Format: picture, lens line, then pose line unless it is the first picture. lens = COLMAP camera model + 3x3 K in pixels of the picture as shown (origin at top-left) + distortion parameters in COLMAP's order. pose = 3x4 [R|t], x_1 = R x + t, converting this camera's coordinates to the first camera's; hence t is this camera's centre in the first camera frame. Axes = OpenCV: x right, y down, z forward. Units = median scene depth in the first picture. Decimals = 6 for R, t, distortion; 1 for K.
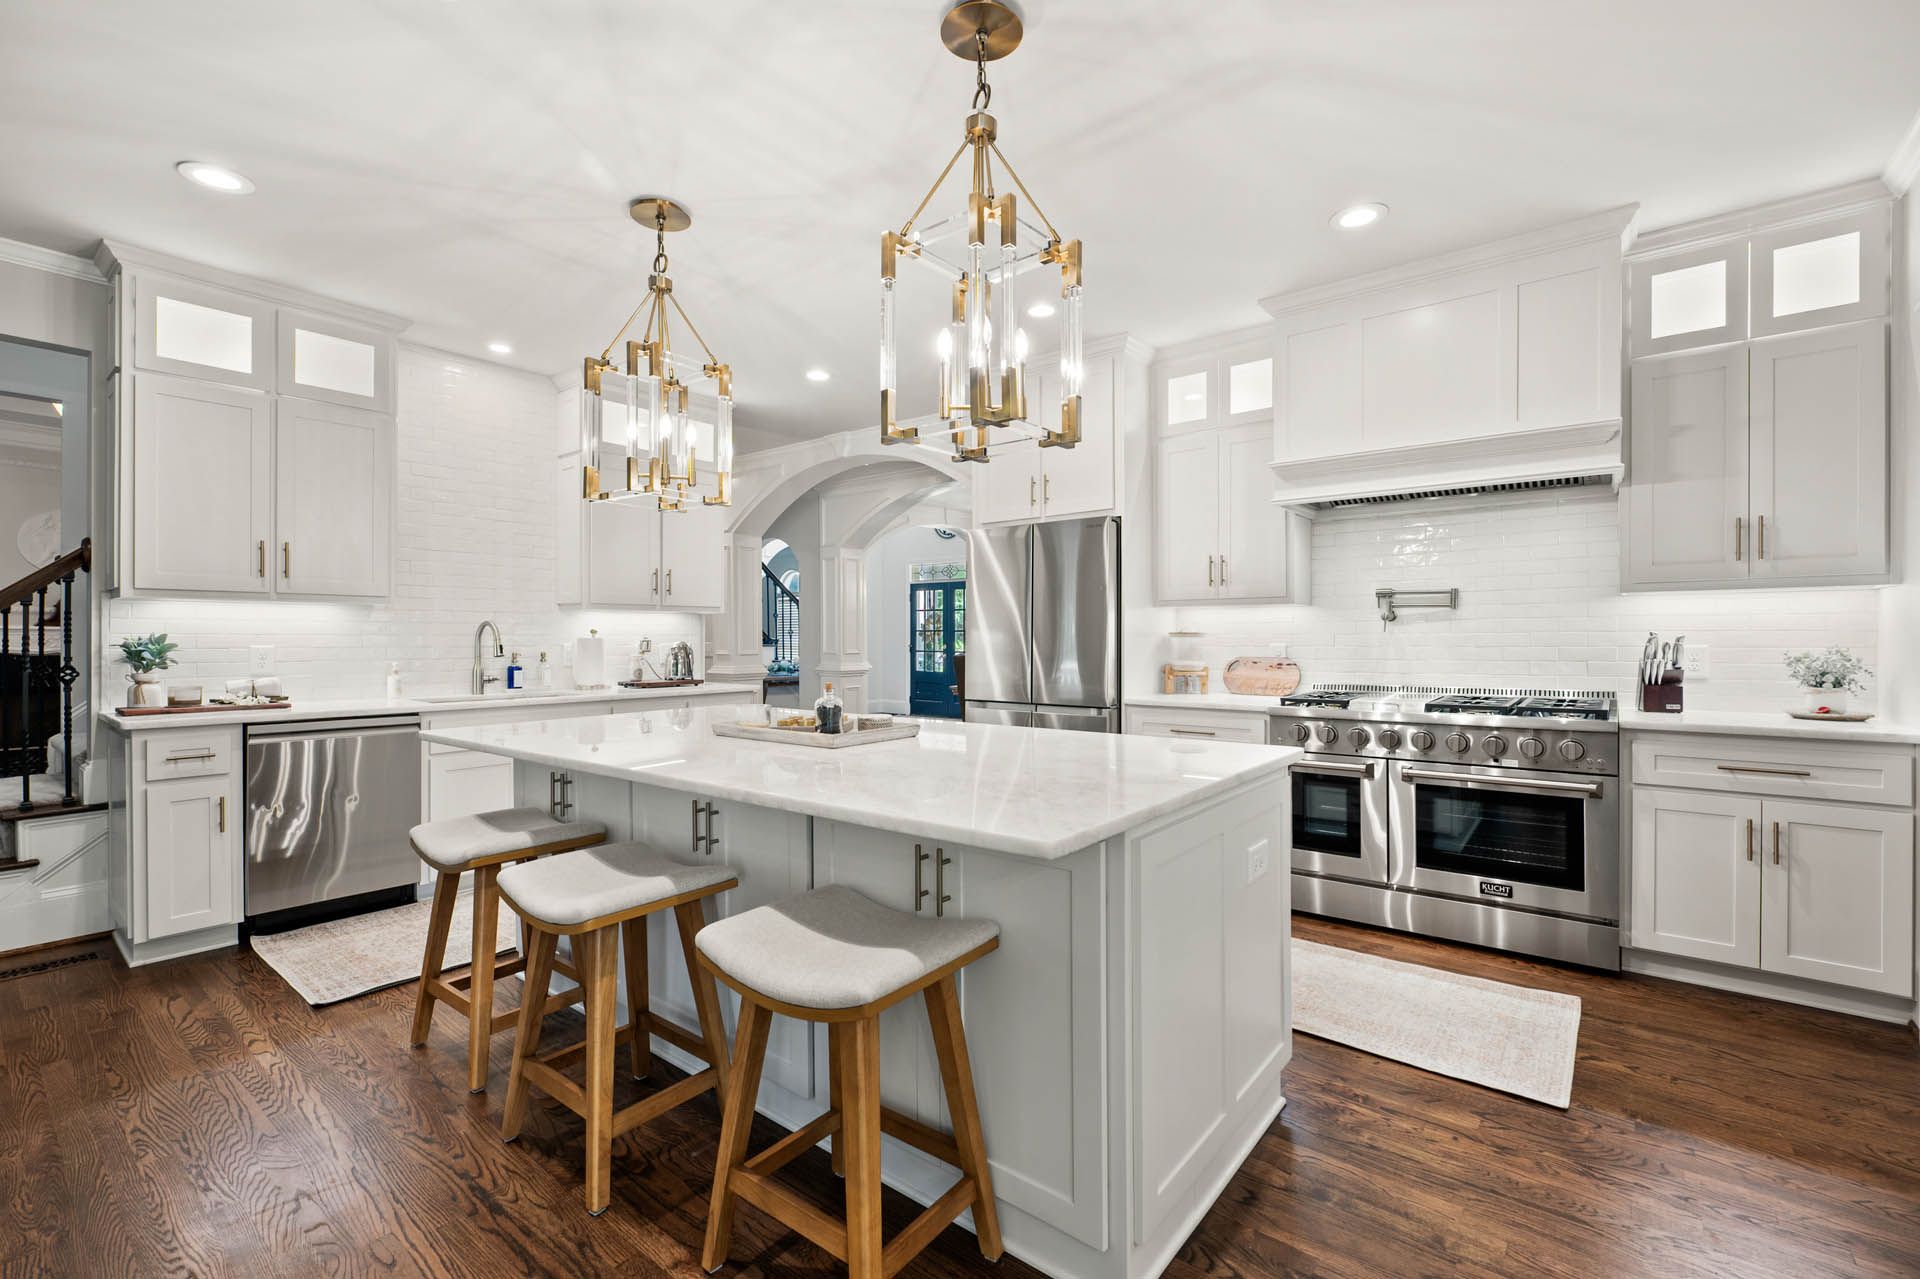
lens RADIAL K [[845.4, 0, 959.2], [0, 845.4, 636.2], [0, 0, 1]] dist [0.020773, -0.002168]
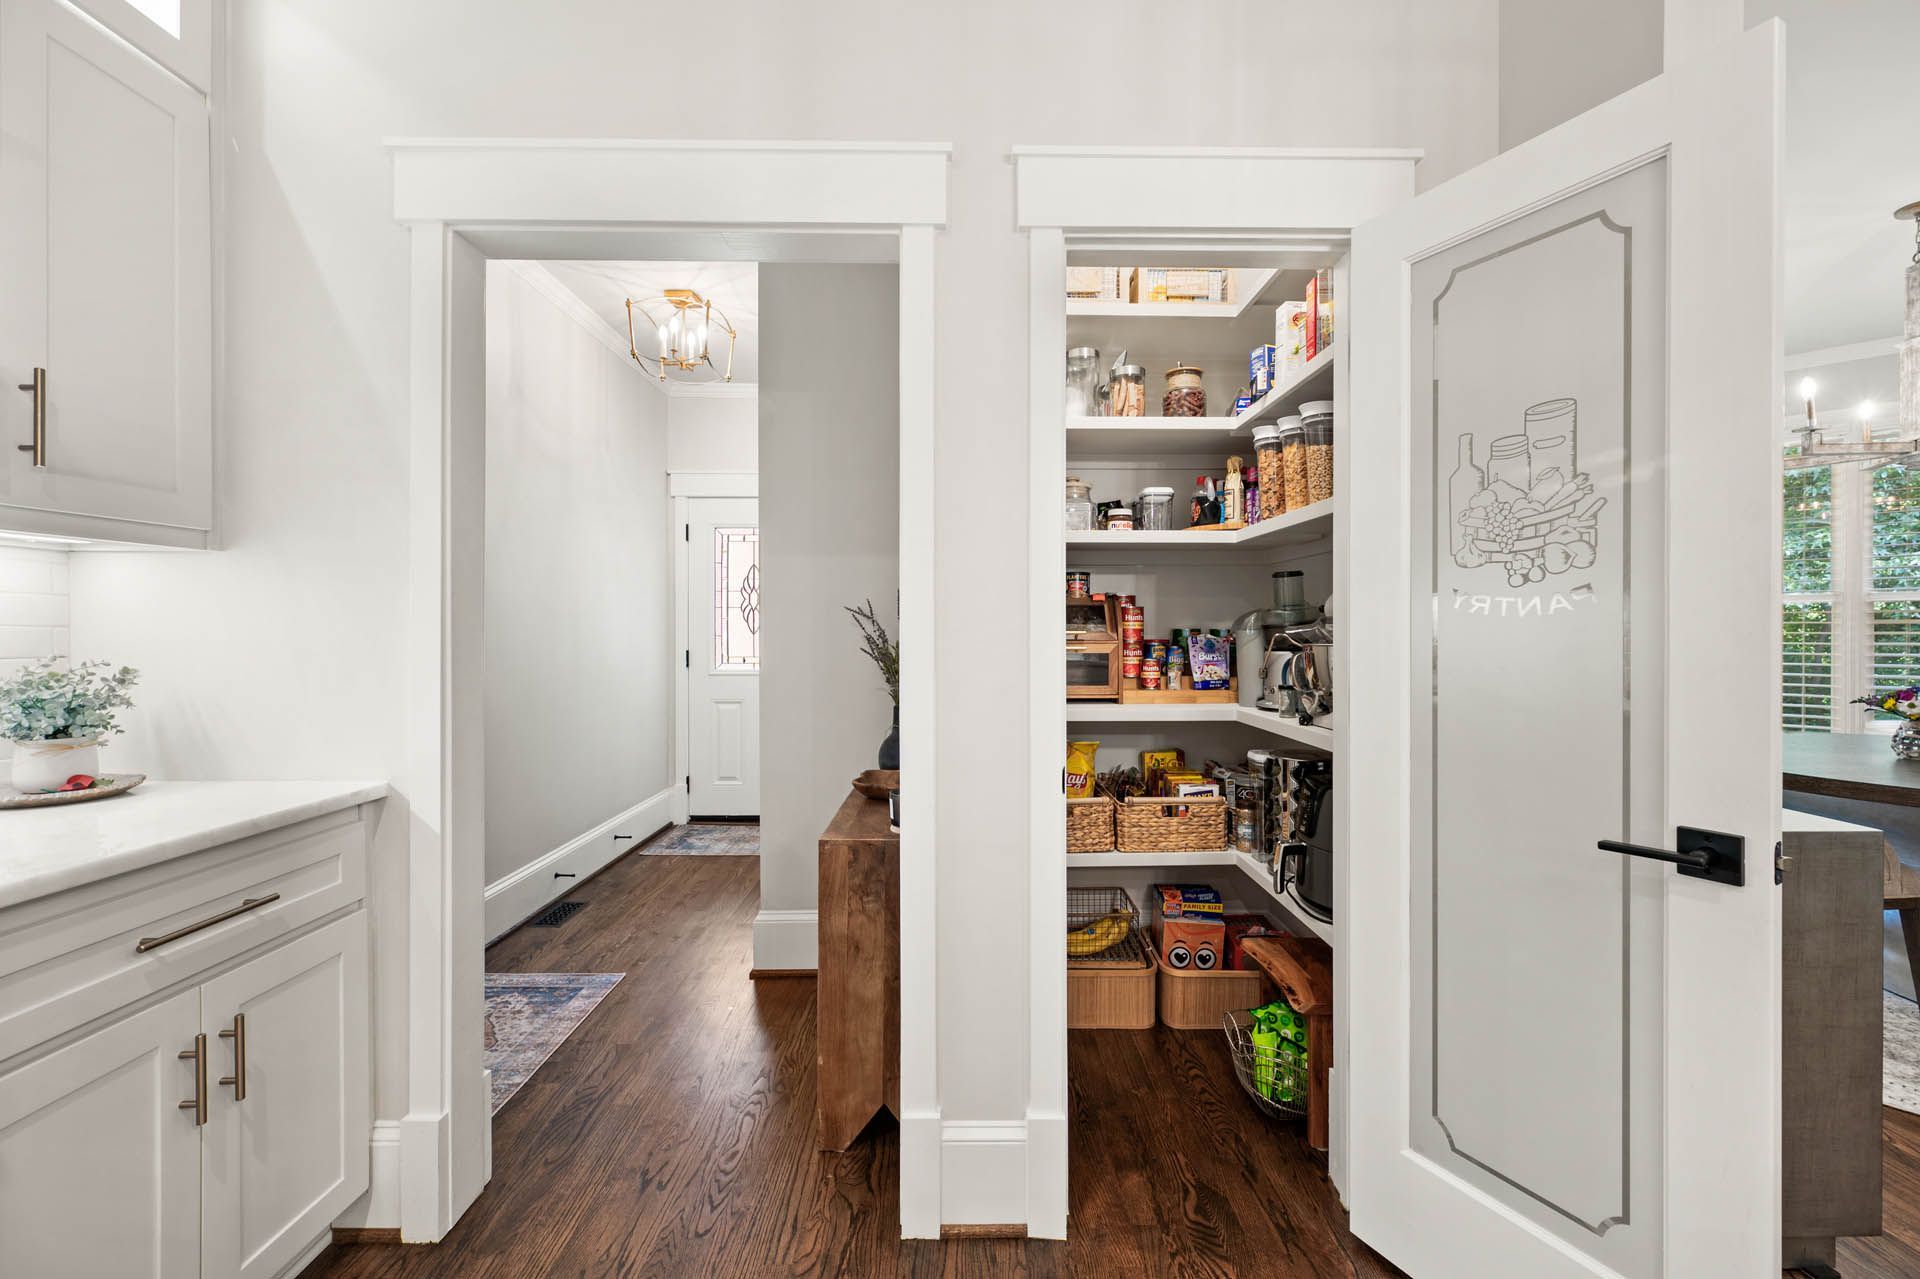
lens RADIAL K [[769.9, 0, 969.5], [0, 769.9, 636.7], [0, 0, 1]] dist [0.001722, -0.000021]
pose [[-0.631797, -0.006175, 0.775109, 0.283169], [-0.004549, 0.999981, 0.004258, -0.003969], [-0.775120, -0.000836, -0.631813, 0.789671]]
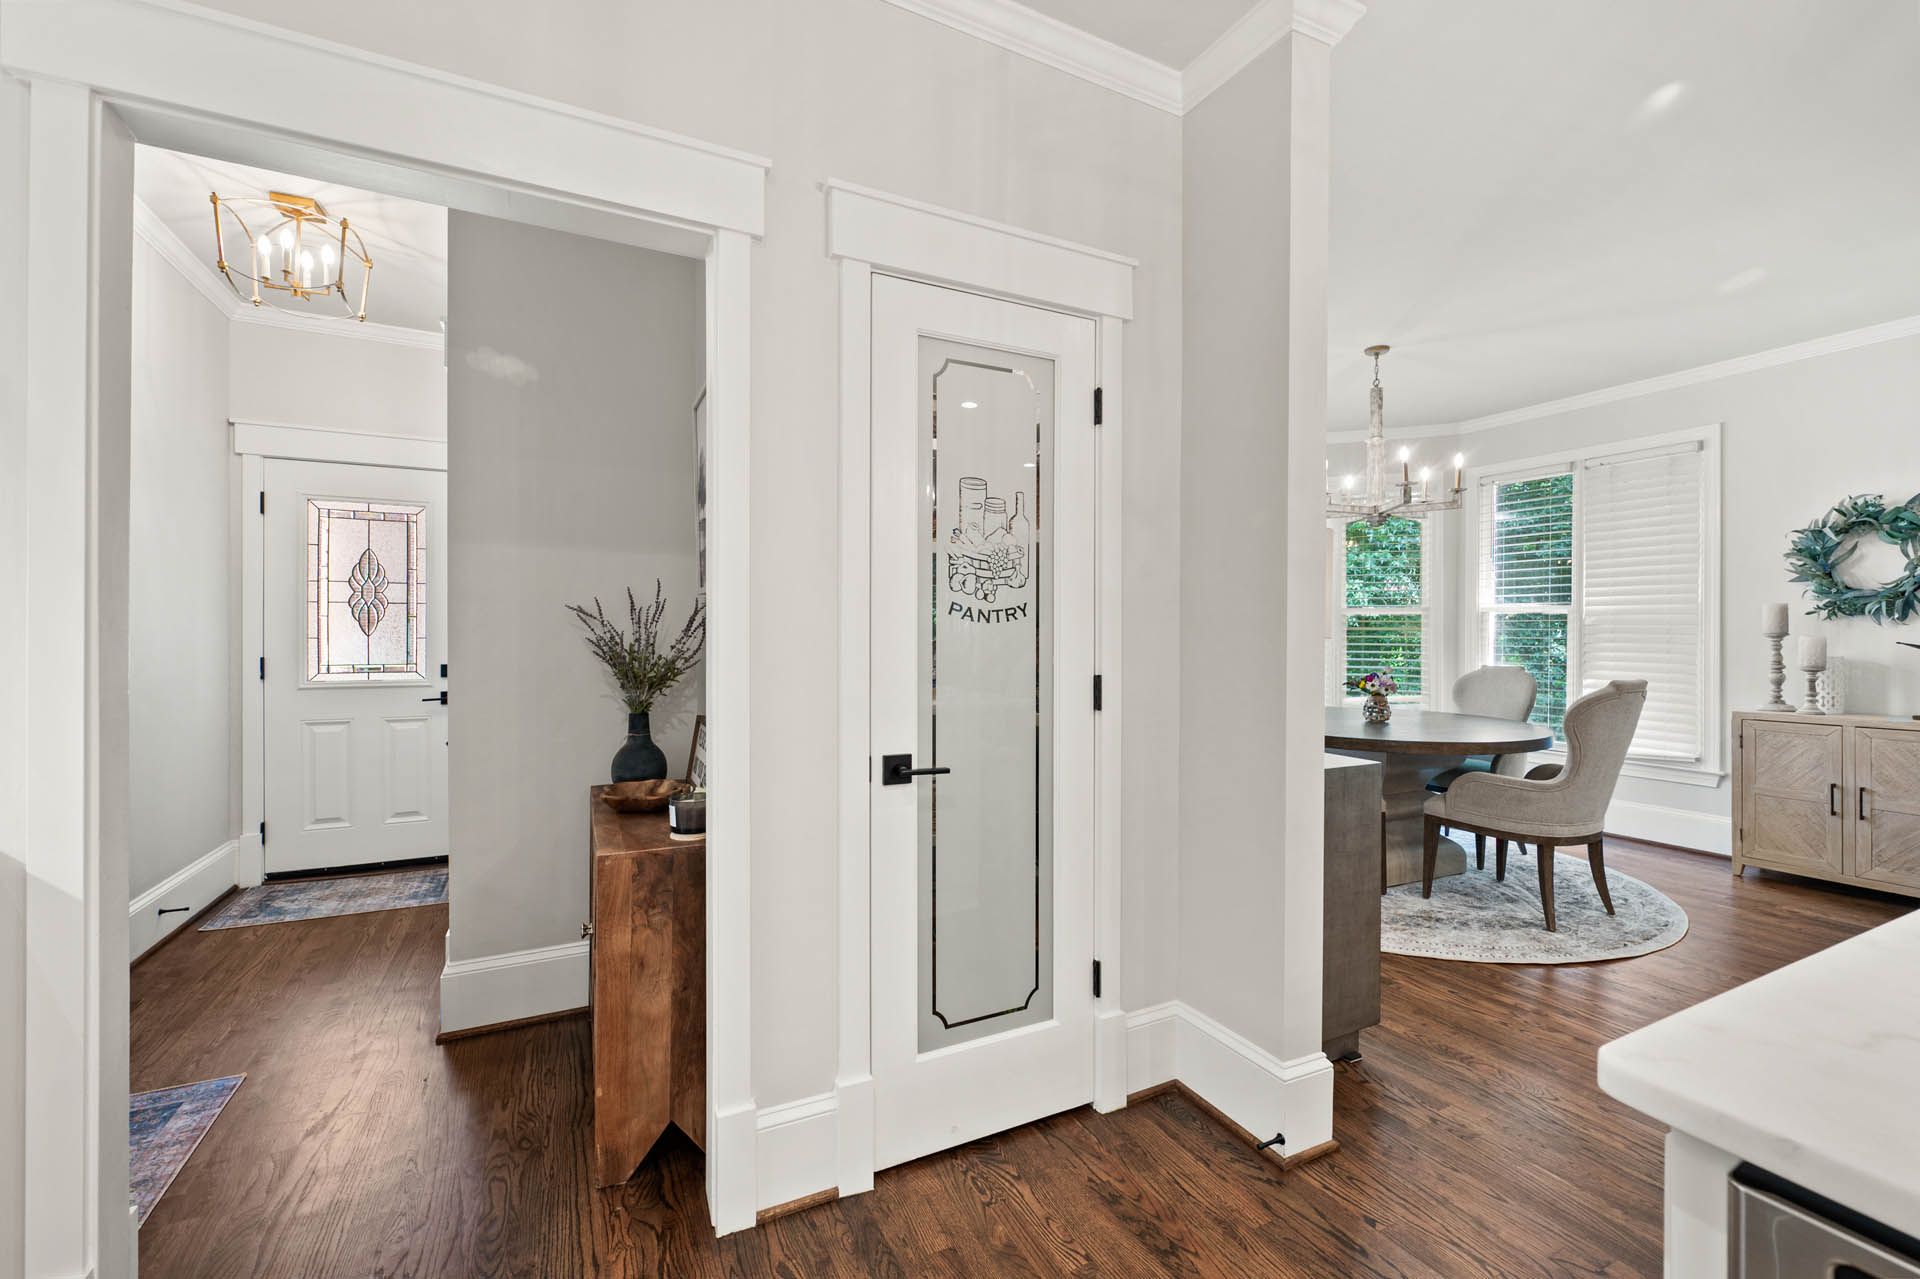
lens RADIAL K [[823.0, 0, 966.7], [0, 823.0, 640.5], [0, 0, 1]] dist [-0.000045, 0.000032]
pose [[-0.910248, -0.005729, 0.414025, 0.324440], [-0.005239, 0.999984, 0.002320, -0.002130], [-0.414031, -0.000058, -0.910263, 0.914705]]
